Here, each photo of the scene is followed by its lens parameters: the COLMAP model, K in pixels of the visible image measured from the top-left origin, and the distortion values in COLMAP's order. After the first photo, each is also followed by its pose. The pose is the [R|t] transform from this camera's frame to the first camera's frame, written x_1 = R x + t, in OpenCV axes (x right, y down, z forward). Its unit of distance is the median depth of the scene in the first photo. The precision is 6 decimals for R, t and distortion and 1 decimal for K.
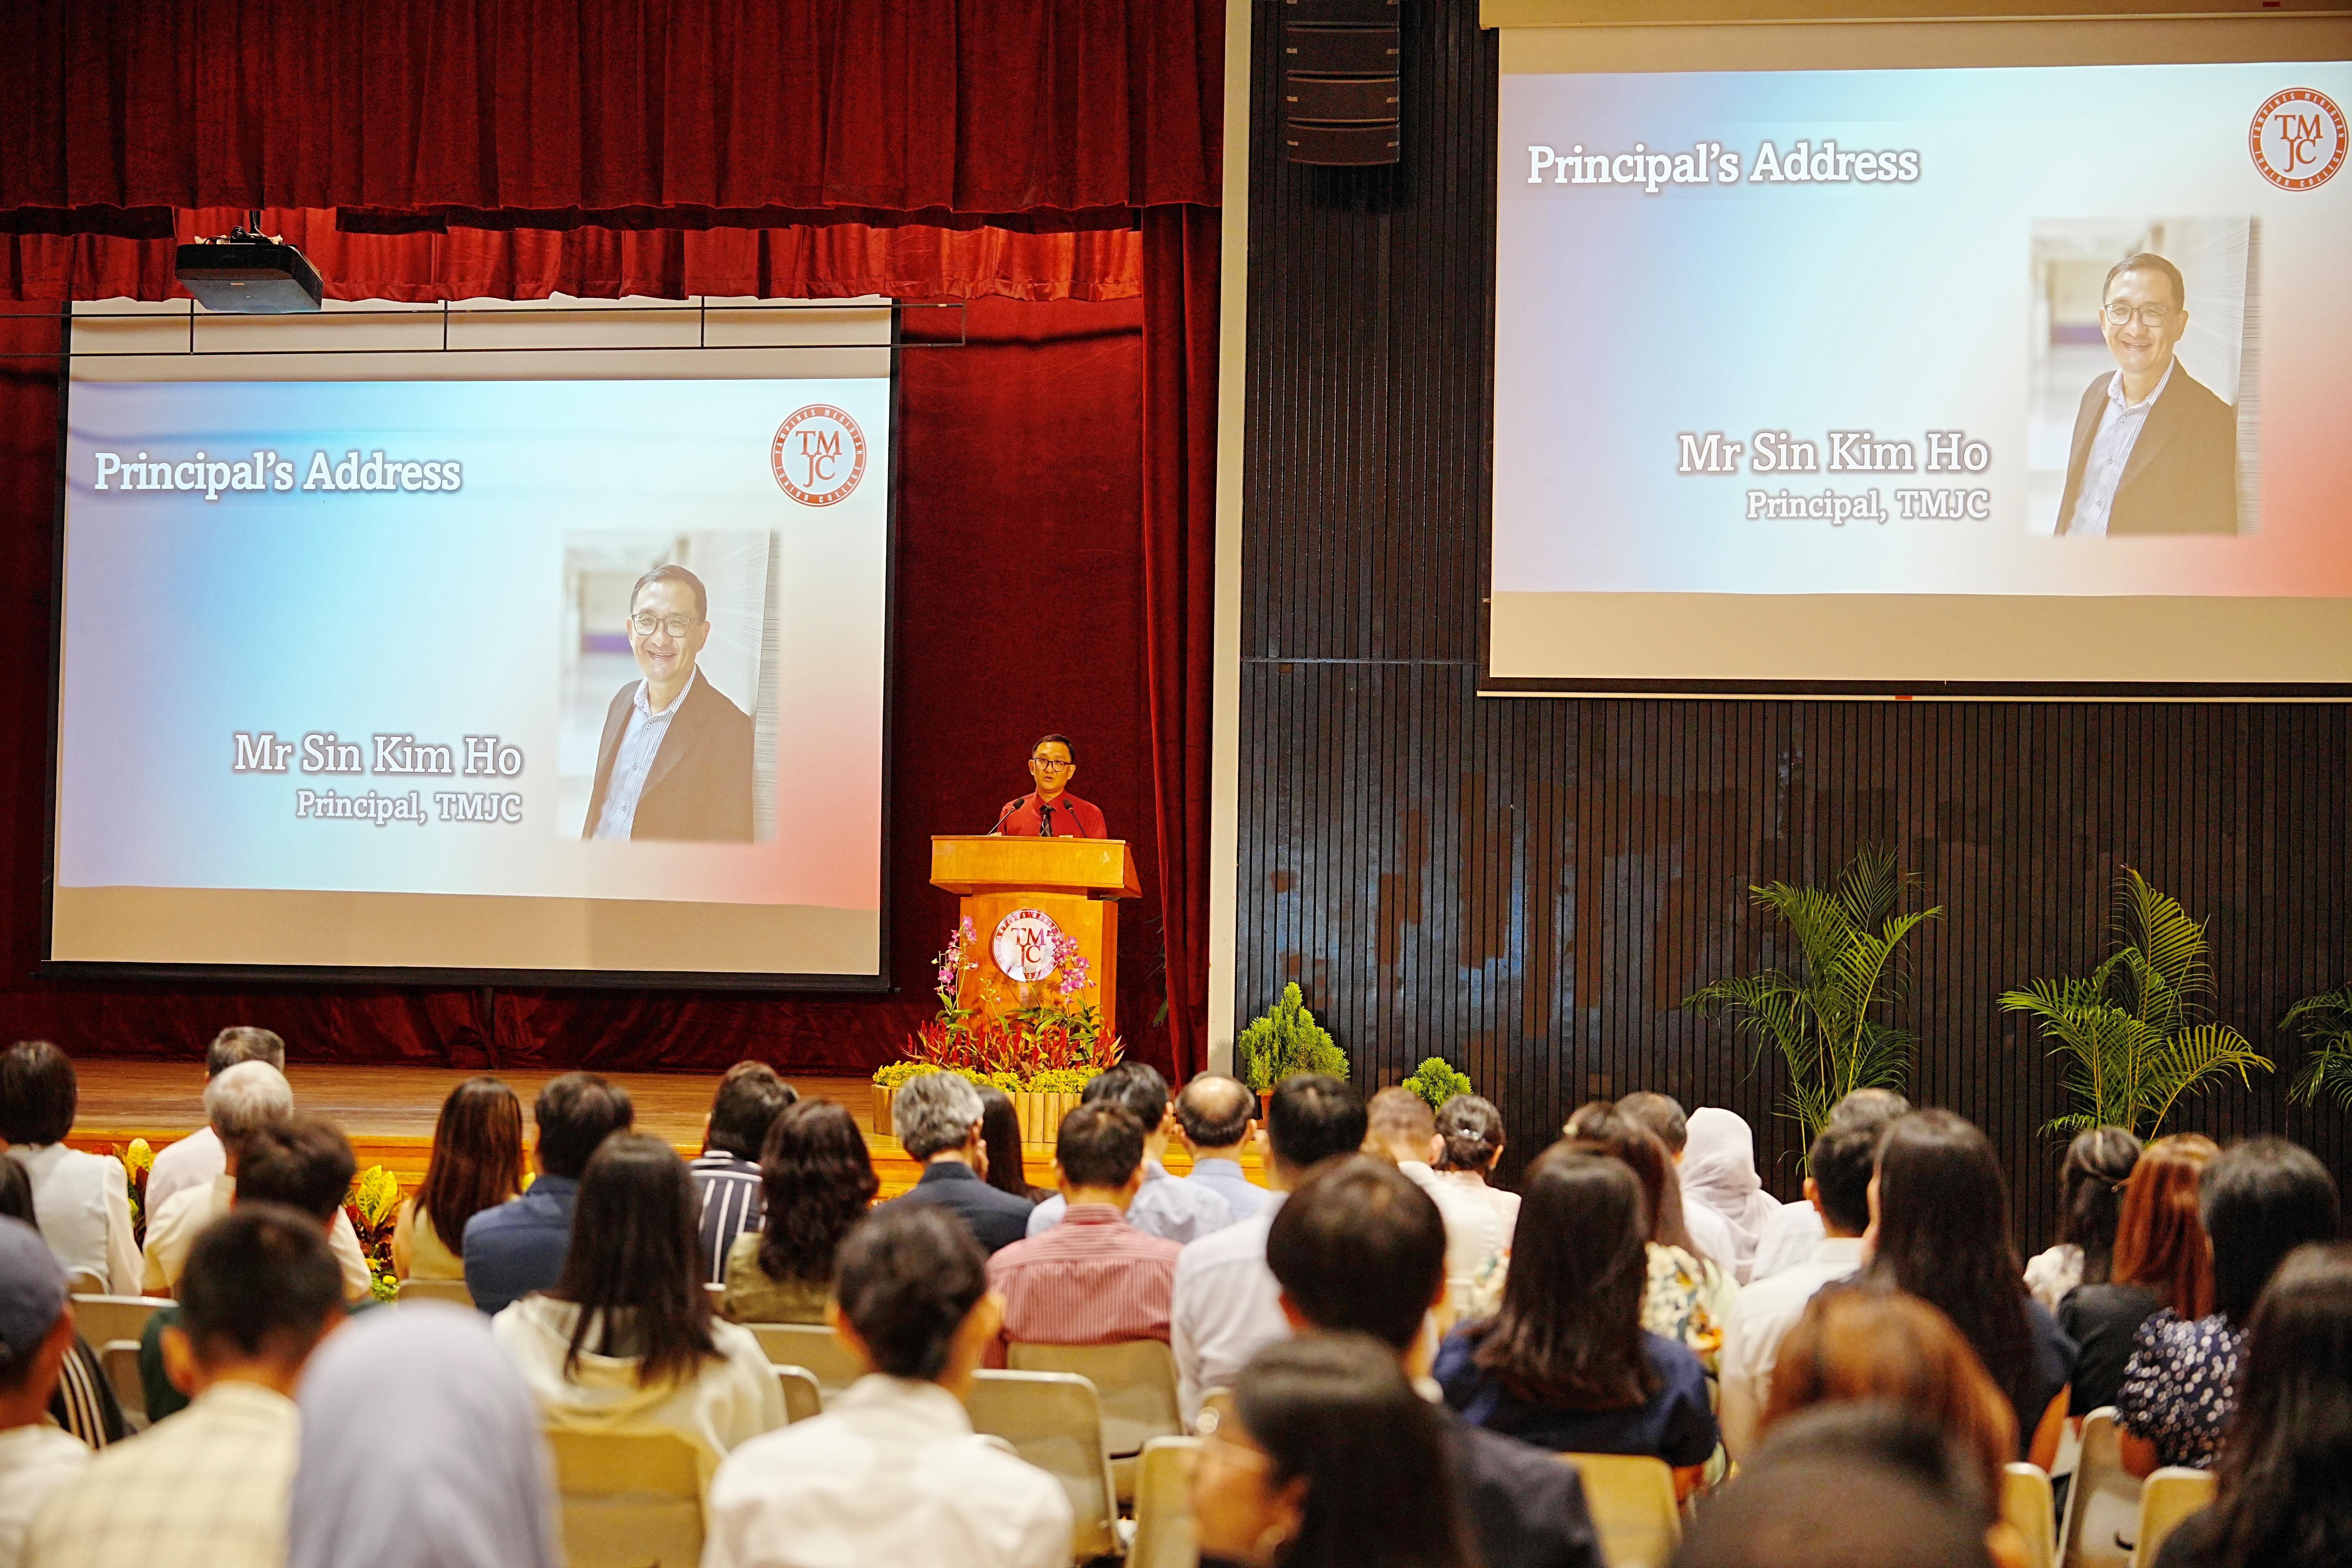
lens RADIAL K [[4785.8, 0, 1201.8], [0, 4785.8, 700.1], [0, 0, 1]] dist [0.098730, 0.000000]
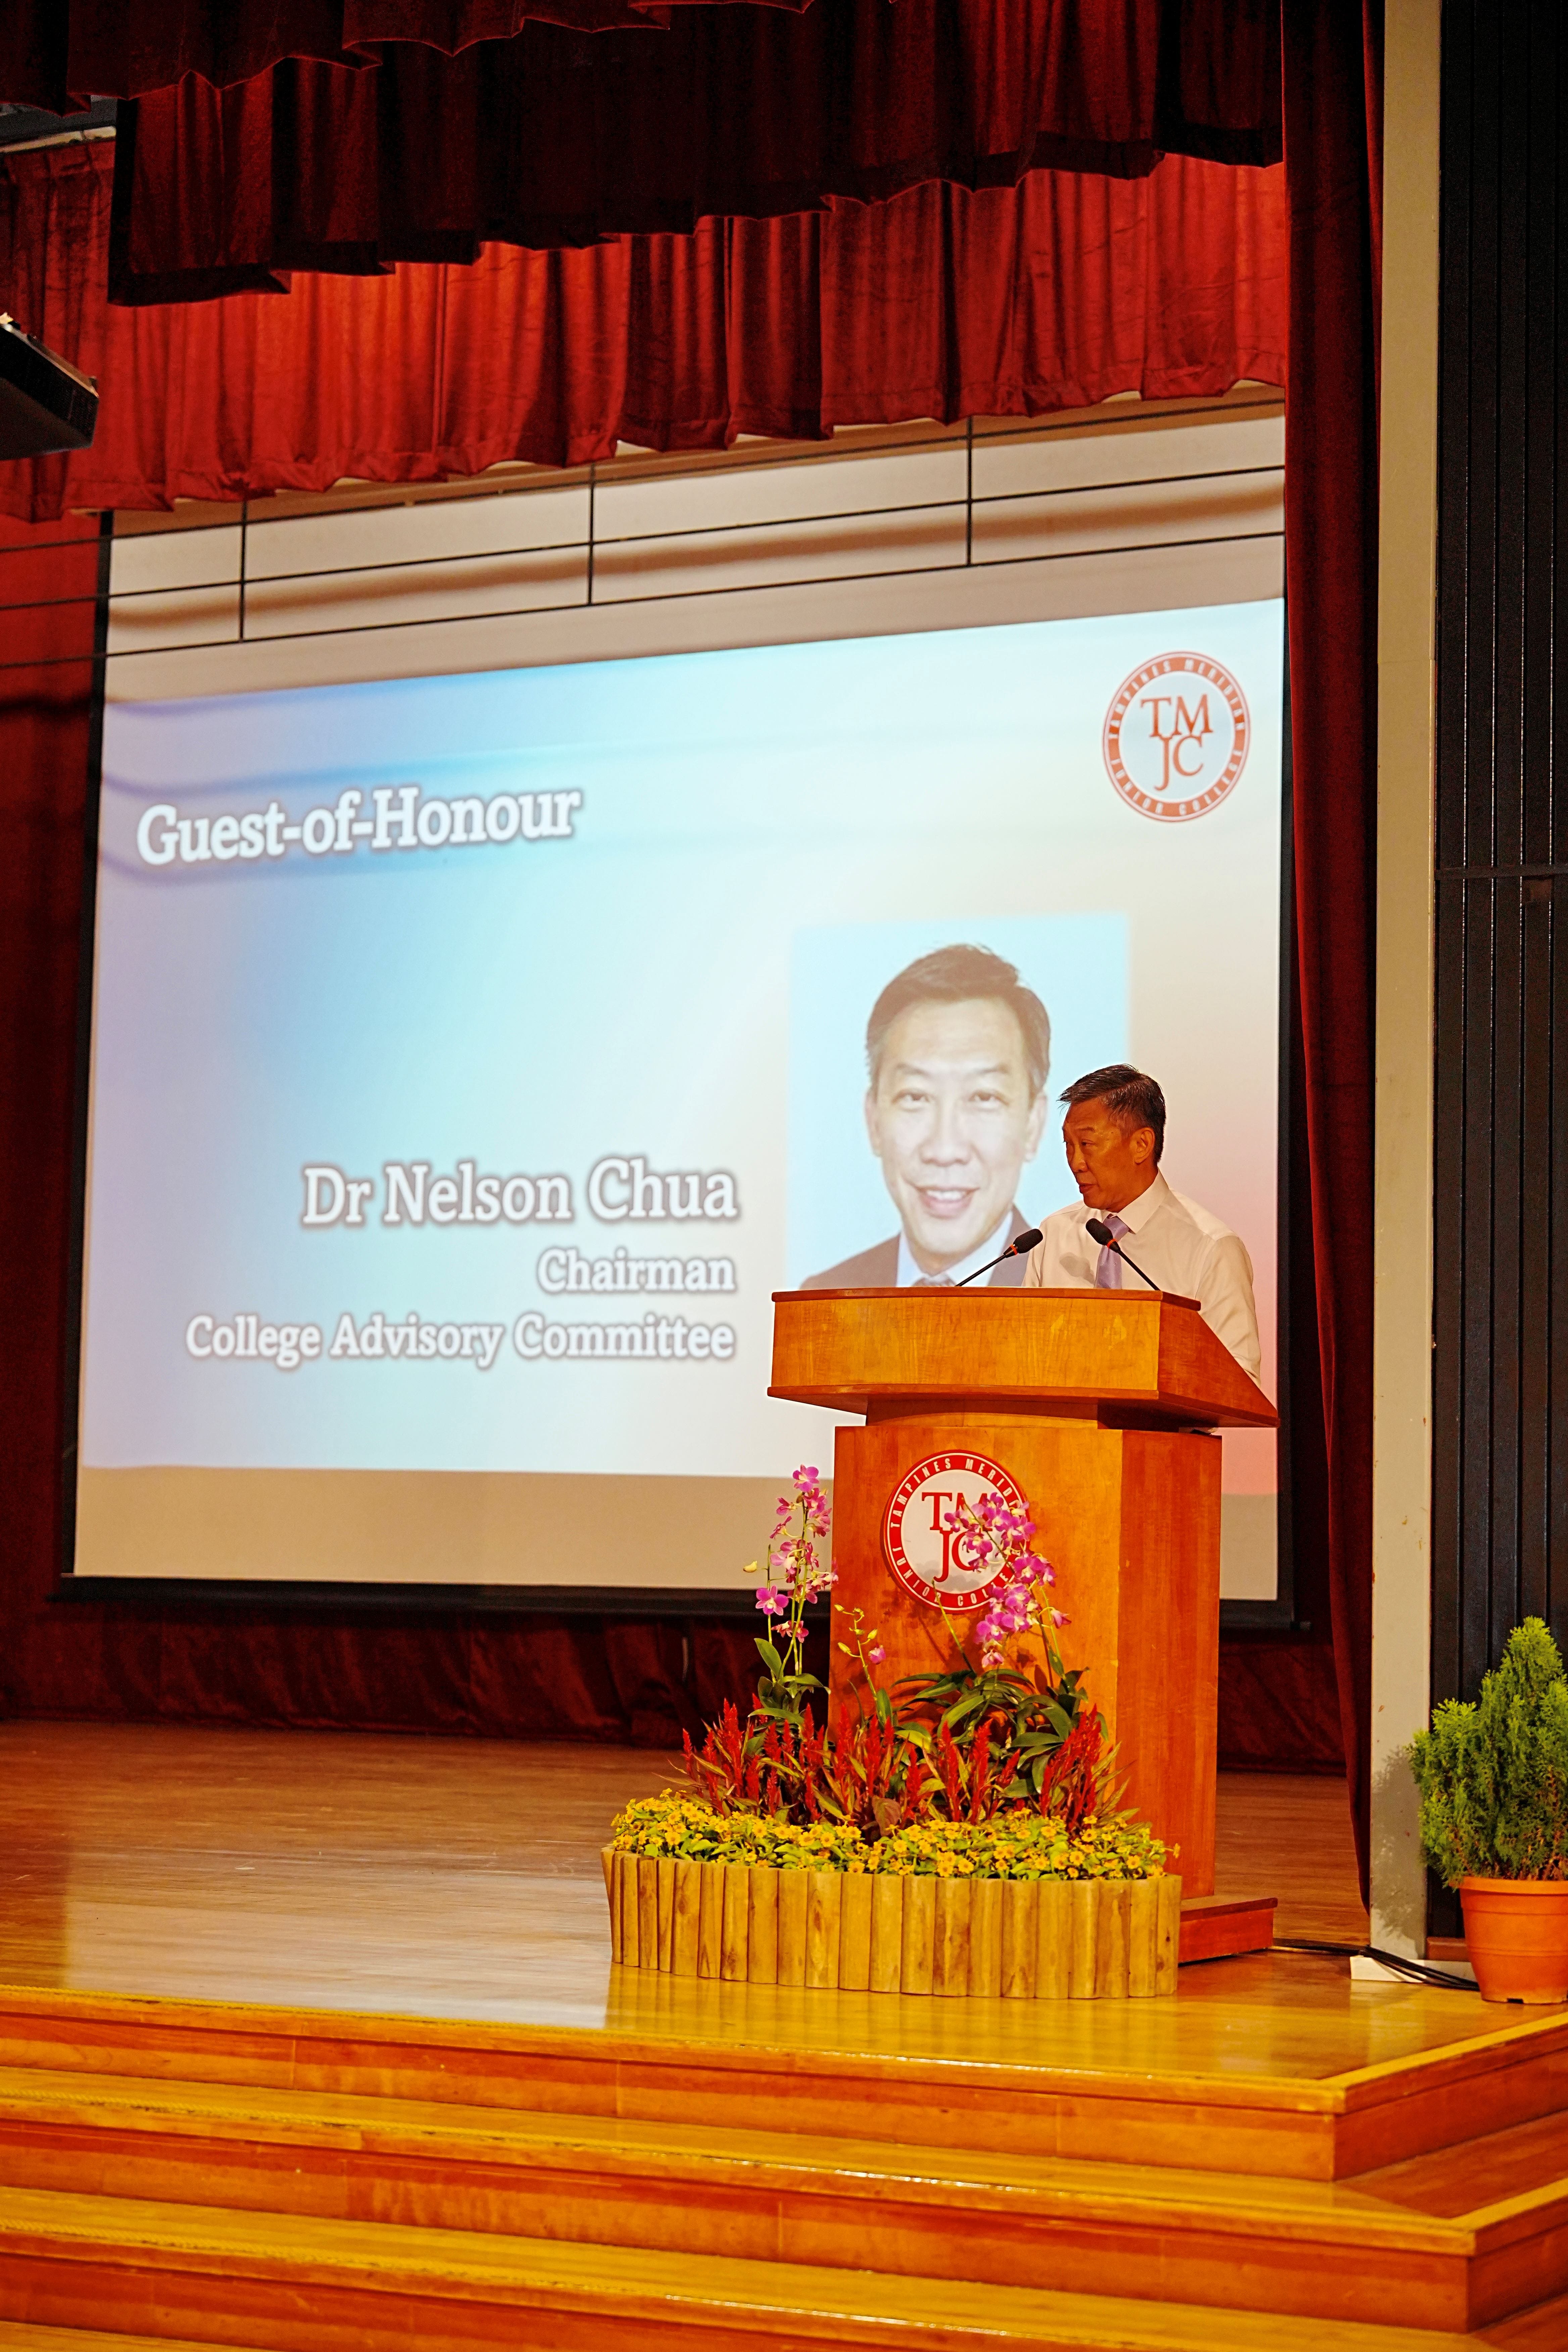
lens RADIAL K [[4785.8, 0, 769.0], [0, 4785.8, 1164.9], [0, 0, 1]] dist [0.098730, 0.000000]
pose [[0.945091, -0.032587, -0.325177, 0.066736], [0.022138, 0.999114, -0.035780, 0.023566], [0.326055, 0.026617, 0.944976, 0.412634]]
